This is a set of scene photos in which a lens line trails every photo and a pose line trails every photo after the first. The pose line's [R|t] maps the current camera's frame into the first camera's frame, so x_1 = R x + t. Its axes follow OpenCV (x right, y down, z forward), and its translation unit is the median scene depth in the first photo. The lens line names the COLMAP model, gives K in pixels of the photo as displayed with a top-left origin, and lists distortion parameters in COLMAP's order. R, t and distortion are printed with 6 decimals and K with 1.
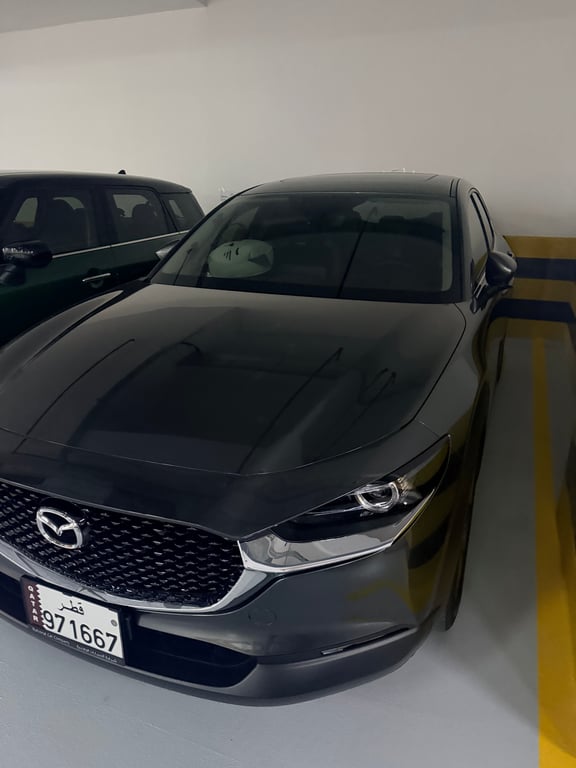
lens RADIAL K [[551.3, 0, 284.7], [0, 551.3, 380.5], [0, 0, 1]] dist [0.036374, -0.042029]
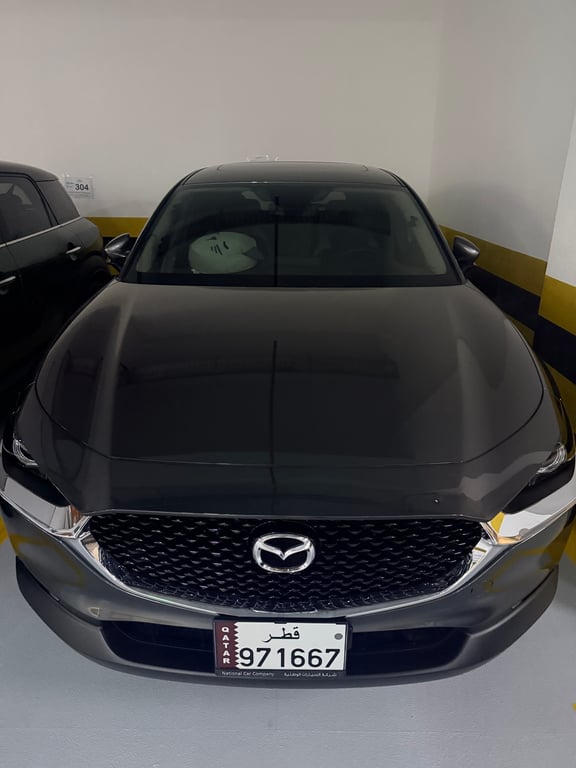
lens RADIAL K [[551.3, 0, 283.6], [0, 551.3, 378.2], [0, 0, 1]] dist [0.036374, -0.042029]
pose [[0.925963, -0.126692, 0.355726, -0.641844], [0.118807, 0.991941, 0.044022, -0.061833], [-0.358437, 0.001500, 0.933553, 0.118882]]
